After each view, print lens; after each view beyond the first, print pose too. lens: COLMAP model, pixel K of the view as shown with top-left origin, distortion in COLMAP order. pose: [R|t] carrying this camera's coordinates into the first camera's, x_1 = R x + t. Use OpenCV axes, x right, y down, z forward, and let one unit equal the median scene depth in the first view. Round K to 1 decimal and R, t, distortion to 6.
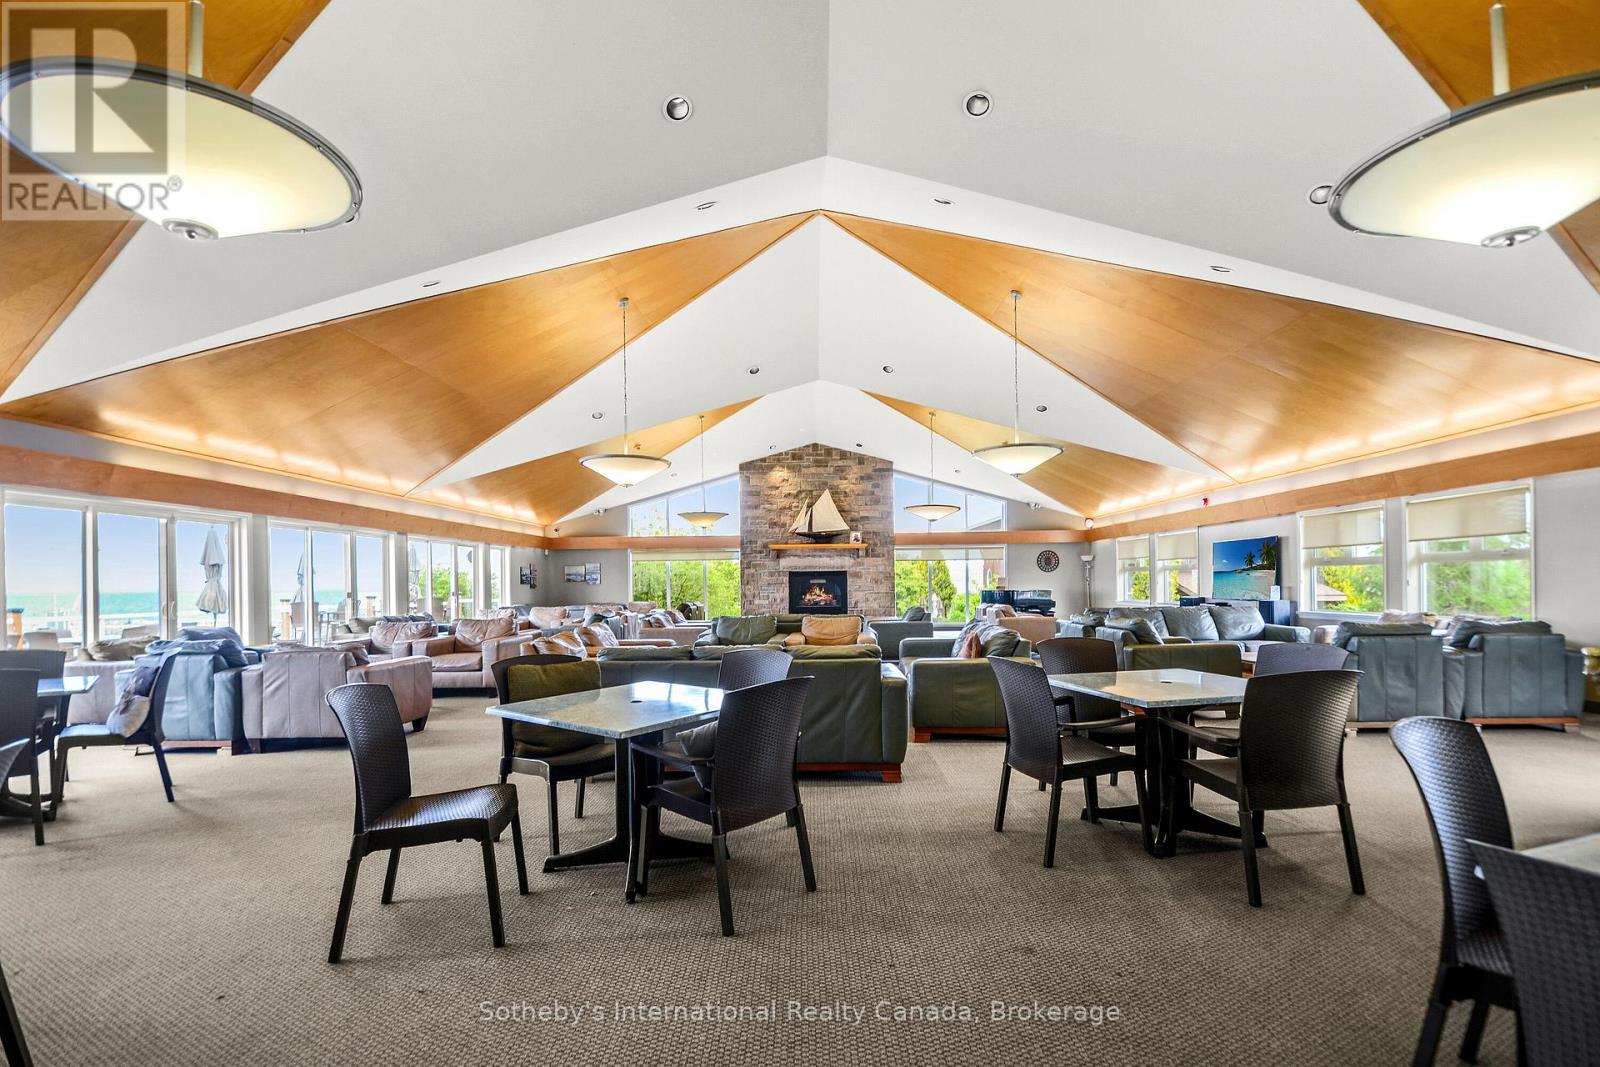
lens RADIAL K [[752.2, 0, 805.3], [0, 752.2, 573.7], [0, 0, 1]] dist [0.001885, -0.018296]
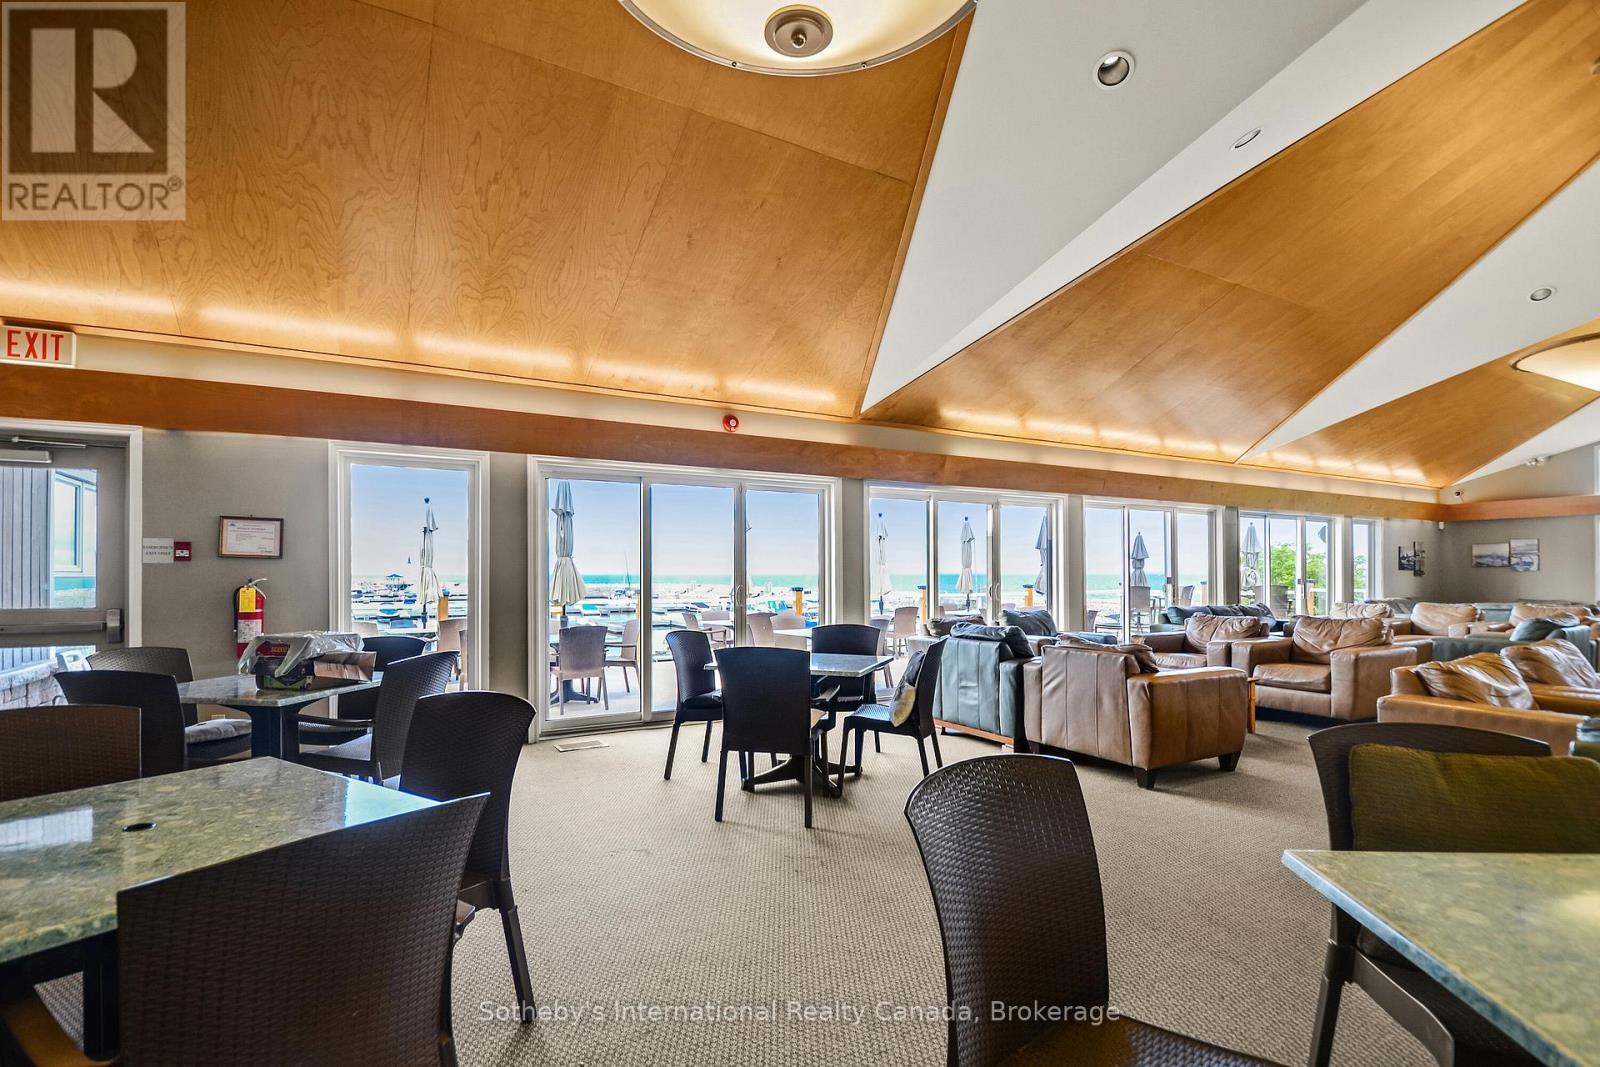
lens RADIAL K [[752.2, 0, 805.3], [0, 752.2, 573.7], [0, 0, 1]] dist [0.001885, -0.018296]
pose [[0.510404, 0.013724, -0.859825, -0.076771], [0.003411, 0.999832, 0.017983, 0.003855], [0.859928, -0.012111, 0.510272, 0.213195]]
